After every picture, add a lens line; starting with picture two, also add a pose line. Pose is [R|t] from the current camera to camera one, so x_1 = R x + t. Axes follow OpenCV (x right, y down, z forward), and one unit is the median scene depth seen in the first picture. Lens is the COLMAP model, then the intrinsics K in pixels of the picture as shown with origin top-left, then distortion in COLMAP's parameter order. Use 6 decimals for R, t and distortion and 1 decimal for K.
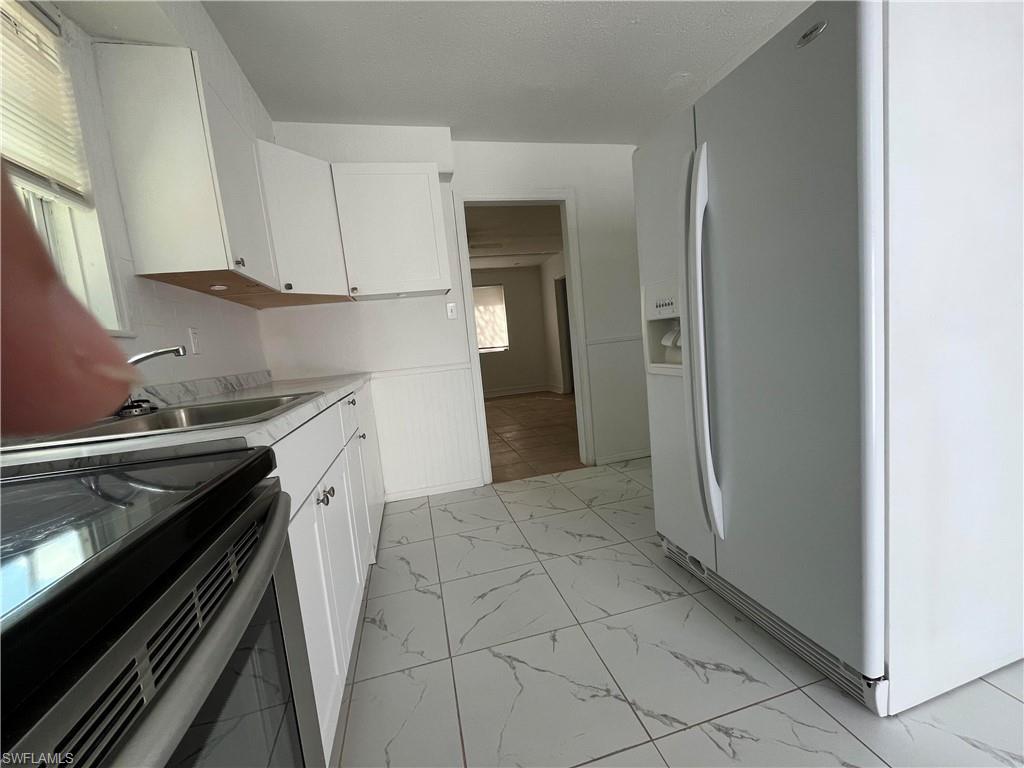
lens RADIAL K [[416.3, 0, 510.7], [0, 416.3, 388.1], [0, 0, 1]] dist [-0.001753, -0.000257]
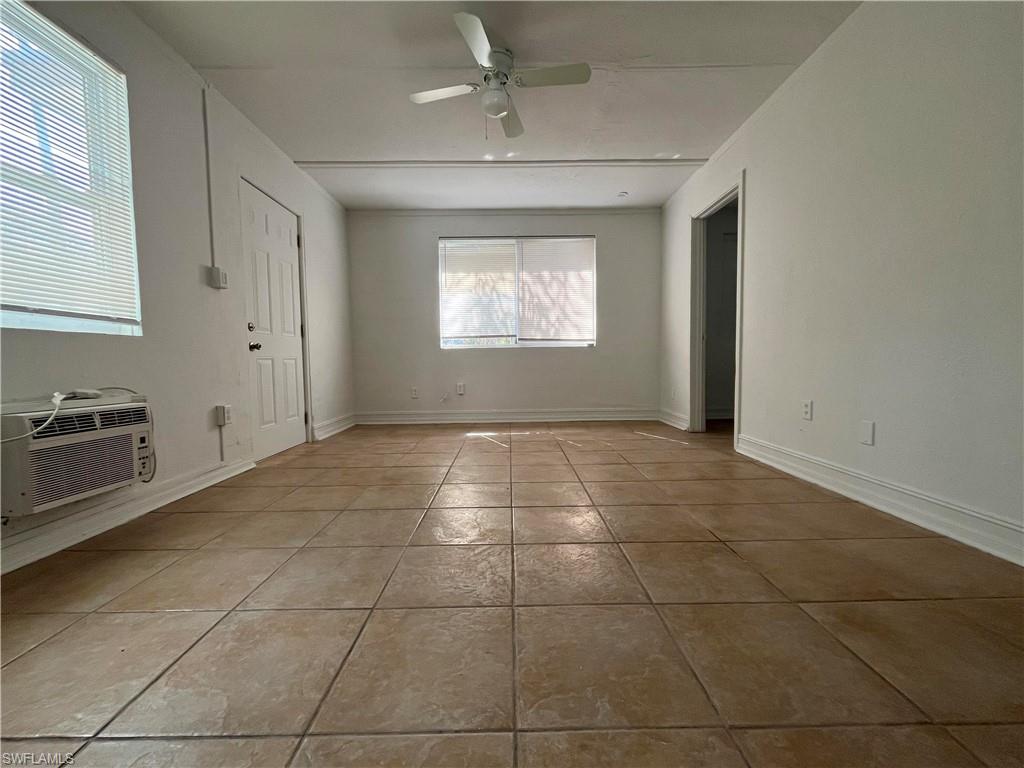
lens RADIAL K [[415.8, 0, 512.1], [0, 415.8, 385.9], [0, 0, 1]] dist [-0.000982, -0.000159]
pose [[0.970428, 0.094799, -0.221997, 0.049814], [-0.102030, 0.994553, -0.021306, -0.027287], [0.218768, 0.043326, 0.974815, 1.130788]]
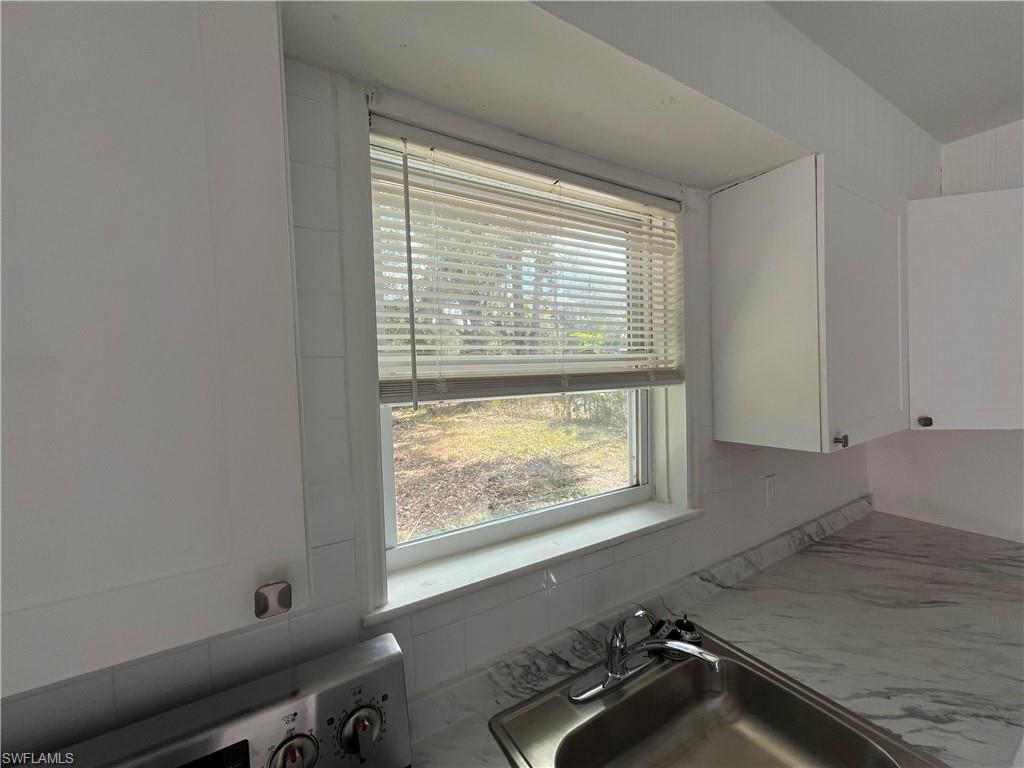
lens RADIAL K [[415.8, 0, 512.1], [0, 415.8, 385.9], [0, 0, 1]] dist [-0.000982, -0.000159]
pose [[0.309882, 0.116070, -0.943664, -0.113439], [-0.100423, 0.990964, 0.088911, -0.236224], [0.945457, 0.067214, 0.318738, 0.163932]]
